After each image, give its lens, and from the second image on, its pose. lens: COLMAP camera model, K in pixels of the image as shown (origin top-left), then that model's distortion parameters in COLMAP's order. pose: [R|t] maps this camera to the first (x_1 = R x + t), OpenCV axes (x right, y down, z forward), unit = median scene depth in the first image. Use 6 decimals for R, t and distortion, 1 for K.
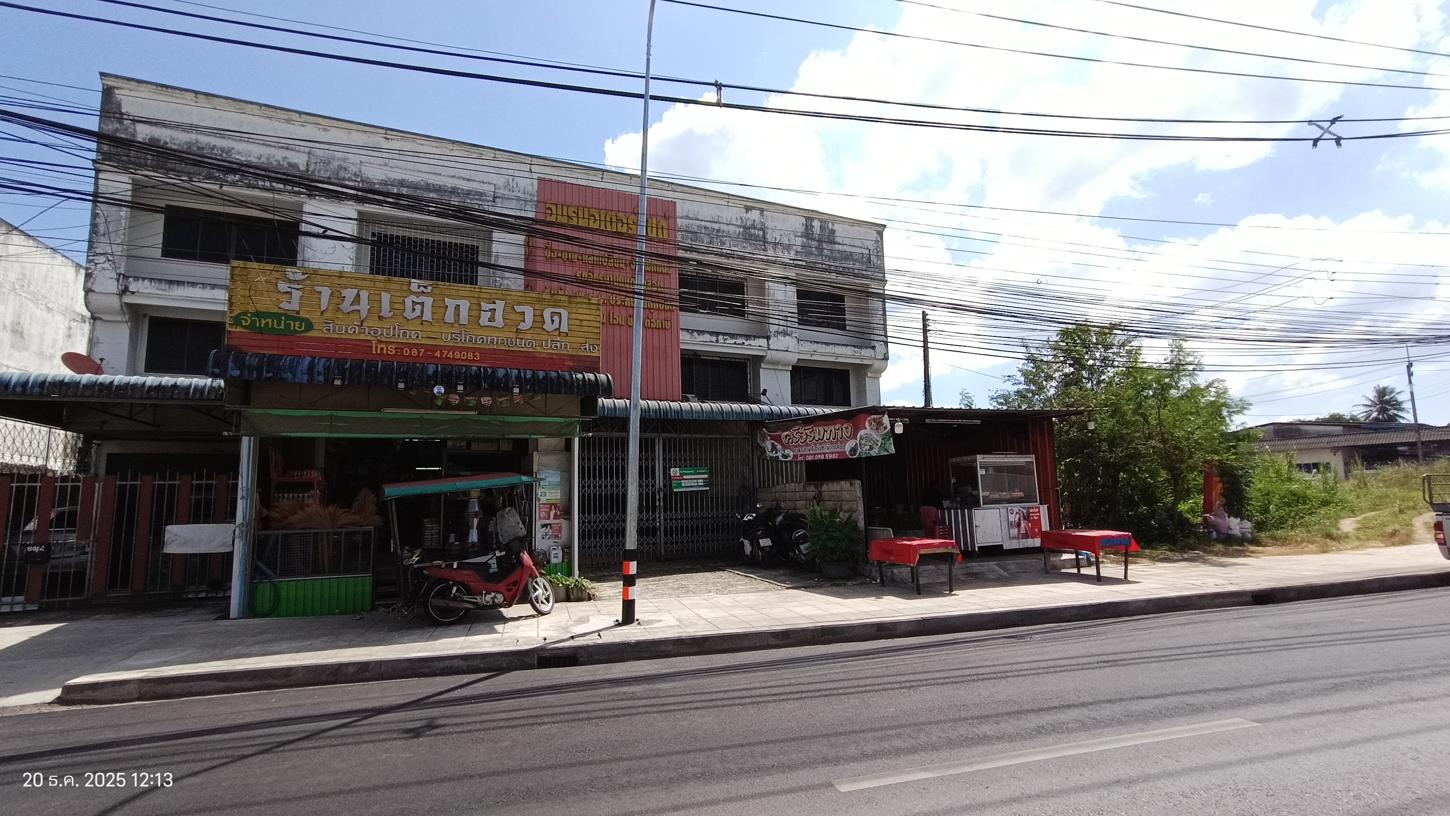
lens RADIAL K [[668.0, 0, 715.1], [0, 668.0, 412.8], [0, 0, 1]] dist [-0.032827, 0.020105]
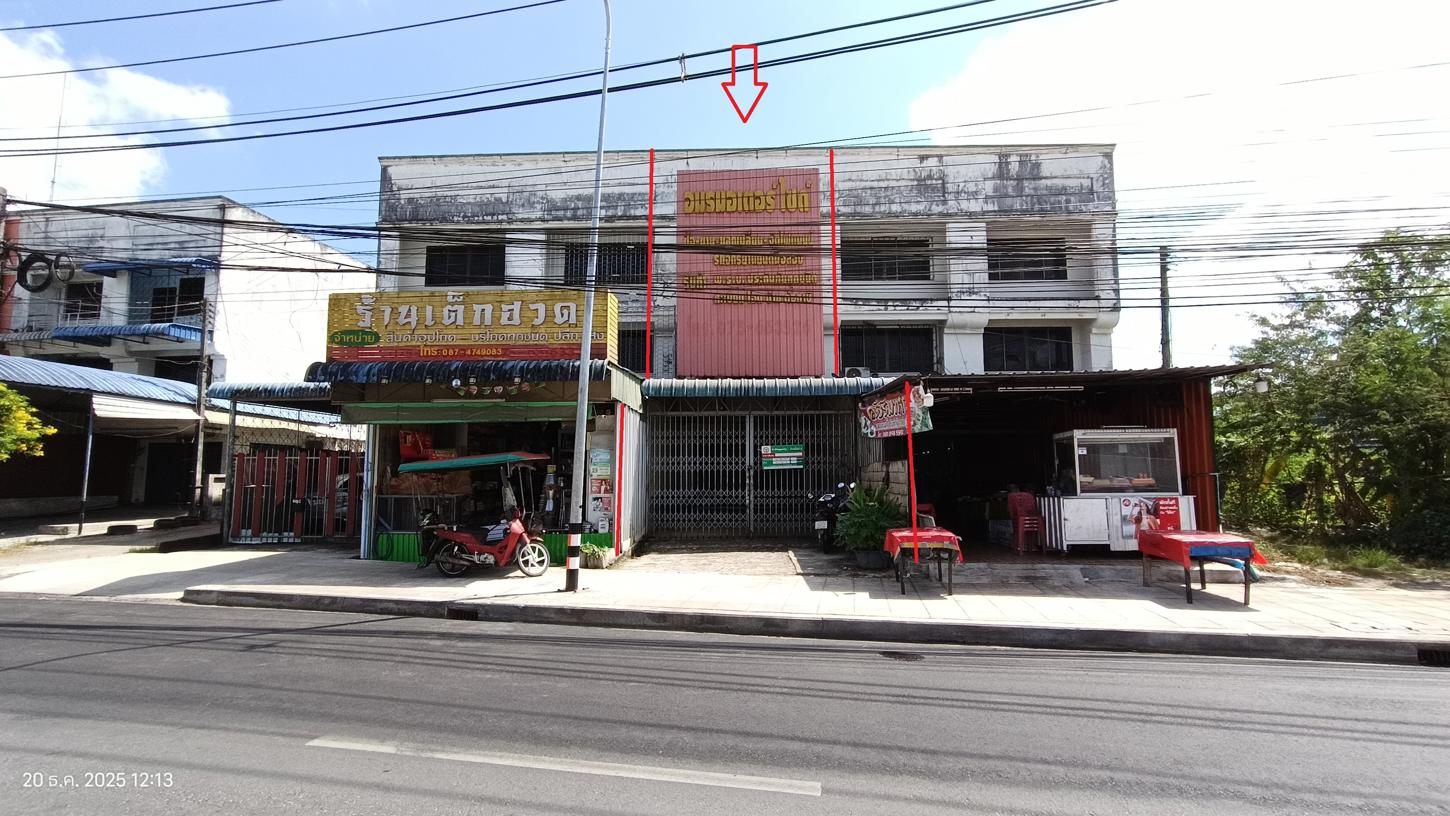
lens RADIAL K [[668.0, 0, 715.1], [0, 668.0, 412.8], [0, 0, 1]] dist [-0.032827, 0.020105]
pose [[0.886059, -0.022875, -0.463007, 0.390381], [0.040638, 0.998769, 0.028426, 0.003124], [0.461787, -0.044003, 0.885899, 0.105195]]
